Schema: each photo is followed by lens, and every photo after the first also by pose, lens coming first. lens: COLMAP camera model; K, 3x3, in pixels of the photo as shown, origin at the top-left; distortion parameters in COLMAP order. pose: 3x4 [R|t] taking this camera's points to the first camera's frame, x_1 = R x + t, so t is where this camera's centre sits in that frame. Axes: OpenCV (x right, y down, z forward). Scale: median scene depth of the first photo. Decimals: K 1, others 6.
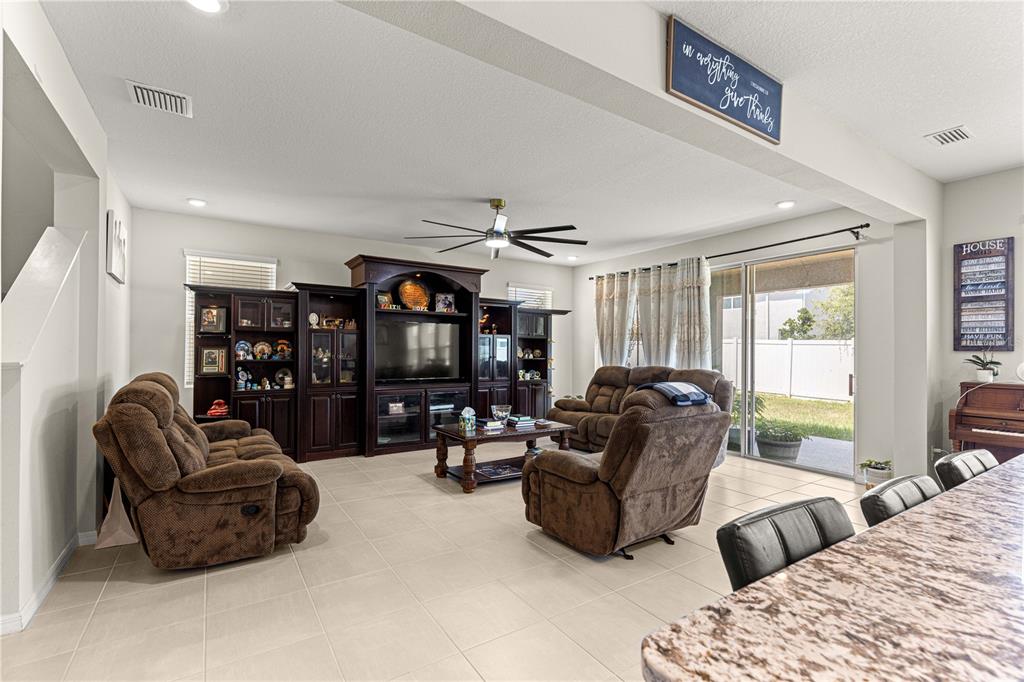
lens RADIAL K [[459.9, 0, 516.1], [0, 459.9, 347.3], [0, 0, 1]] dist [0.002110, -0.001923]
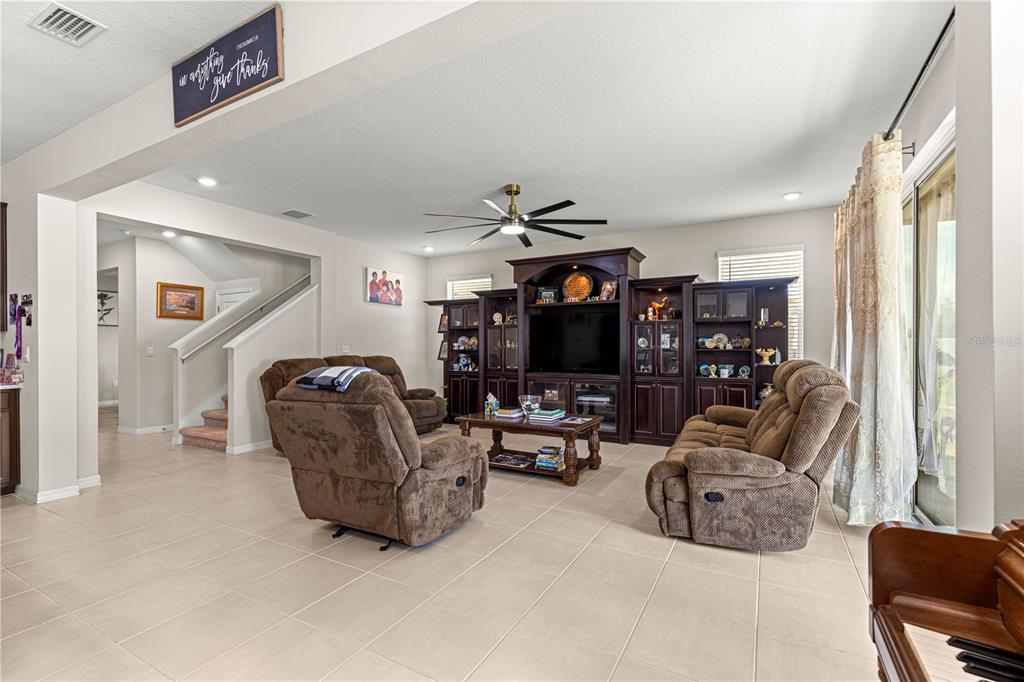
lens RADIAL K [[459.9, 0, 518.6], [0, 459.9, 347.2], [0, 0, 1]] dist [0.002110, -0.001923]
pose [[0.471879, -0.009179, -0.881616, 0.743910], [0.014627, 0.999890, -0.002581, 0.025203], [0.881542, -0.011678, 0.471961, 0.486731]]
